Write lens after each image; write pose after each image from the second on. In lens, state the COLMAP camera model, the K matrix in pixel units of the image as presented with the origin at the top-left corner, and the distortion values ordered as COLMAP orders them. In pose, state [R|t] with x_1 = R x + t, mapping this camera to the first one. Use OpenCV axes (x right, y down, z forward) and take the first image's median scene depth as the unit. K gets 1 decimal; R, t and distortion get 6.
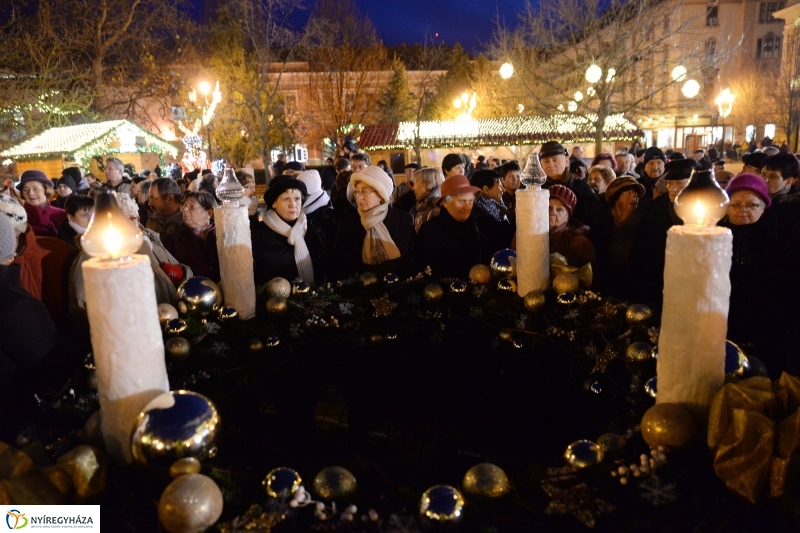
lens RADIAL K [[564.1, 0, 397.3], [0, 564.1, 265.4], [0, 0, 1]] dist [-0.109853, 0.091863]
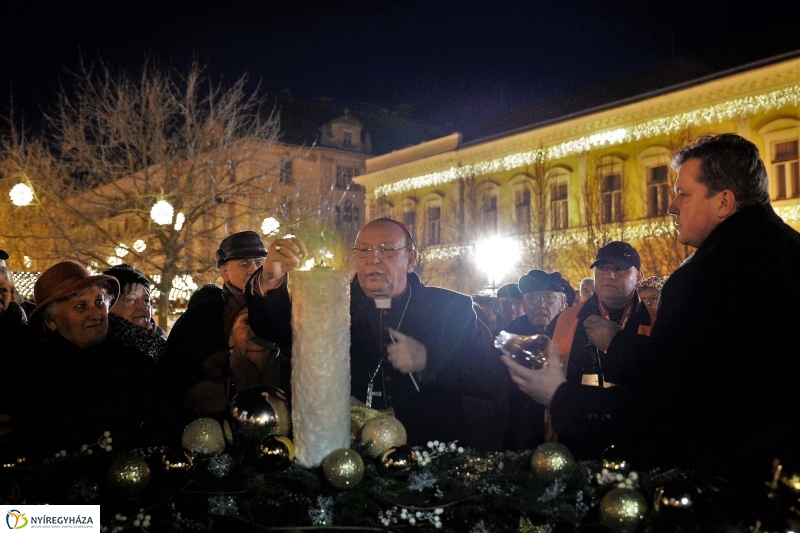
lens RADIAL K [[839.5, 0, 404.2], [0, 839.5, 264.3], [0, 0, 1]] dist [-0.047446, 0.115784]
pose [[0.791502, 0.091523, 0.604274, -0.059965], [0.087011, 0.961777, -0.259642, 0.025370], [-0.604940, 0.258086, 0.753285, 0.088589]]
